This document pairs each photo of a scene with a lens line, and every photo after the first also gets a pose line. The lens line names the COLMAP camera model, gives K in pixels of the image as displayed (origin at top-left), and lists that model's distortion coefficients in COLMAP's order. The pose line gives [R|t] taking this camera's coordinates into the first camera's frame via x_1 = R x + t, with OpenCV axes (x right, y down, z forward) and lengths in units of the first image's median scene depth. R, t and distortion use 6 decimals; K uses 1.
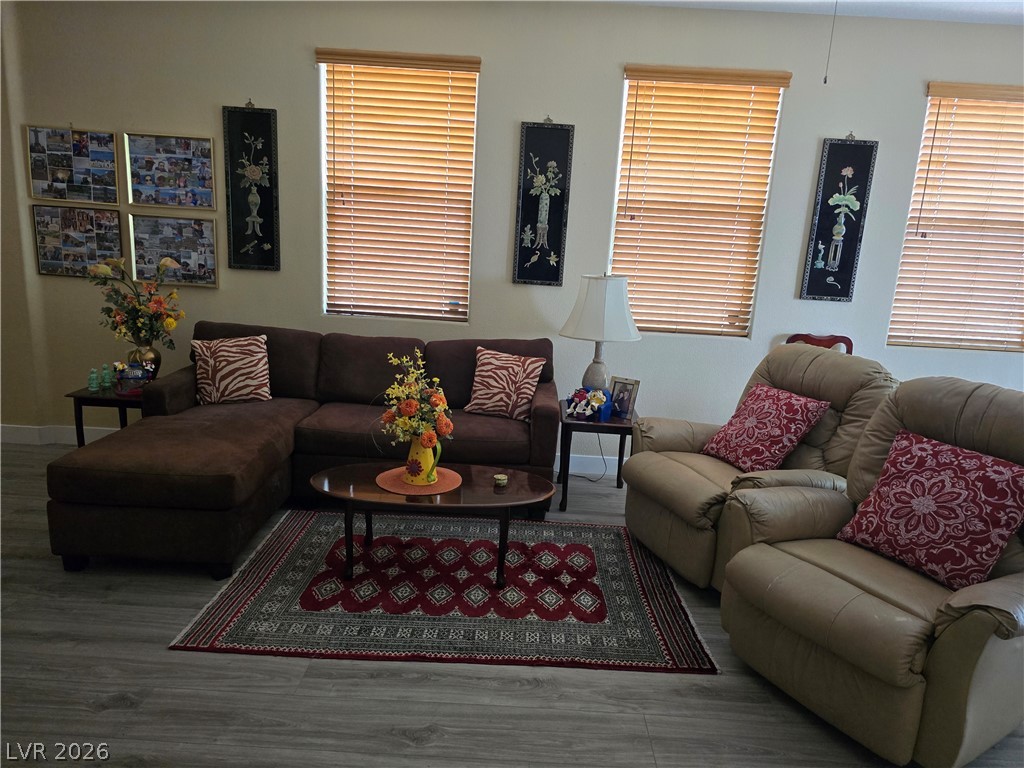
lens RADIAL K [[633.4, 0, 511.3], [0, 633.4, 381.7], [0, 0, 1]] dist [-0.021481, 0.002487]
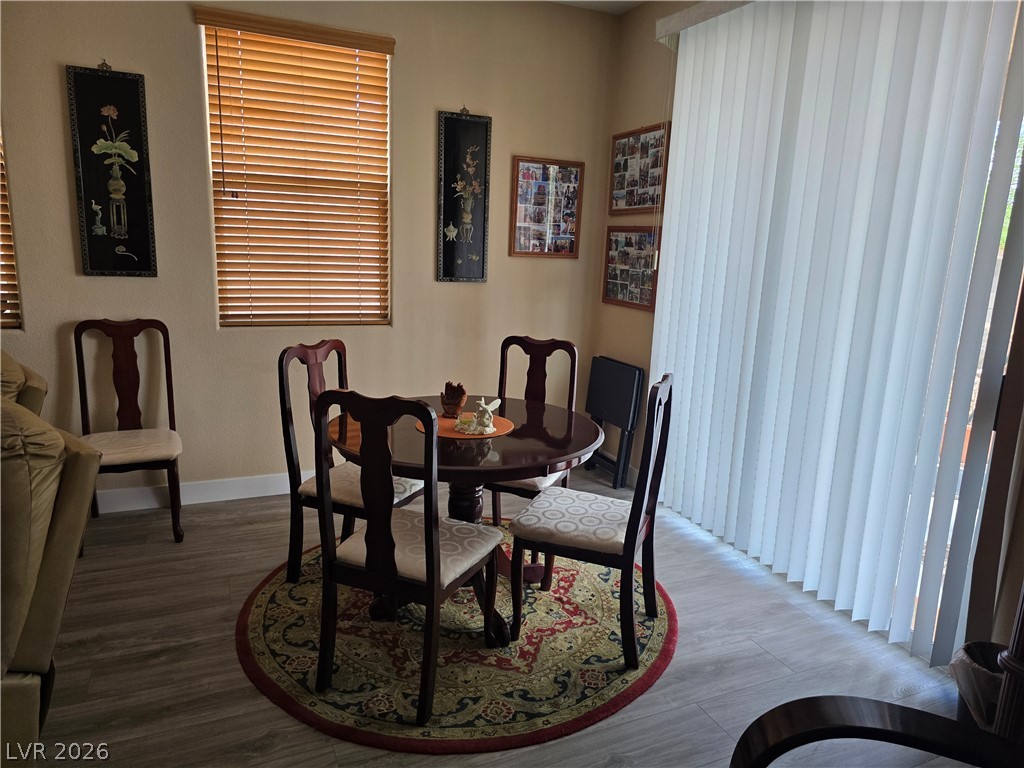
lens RADIAL K [[693.2, 0, 512.6], [0, 693.2, 388.0], [0, 0, 1]] dist [0.007493, 0.004999]
pose [[0.903495, -0.098765, 0.417063, 0.575735], [0.093989, 0.995058, 0.032030, 0.030803], [-0.418166, 0.010260, 0.908313, -0.004394]]
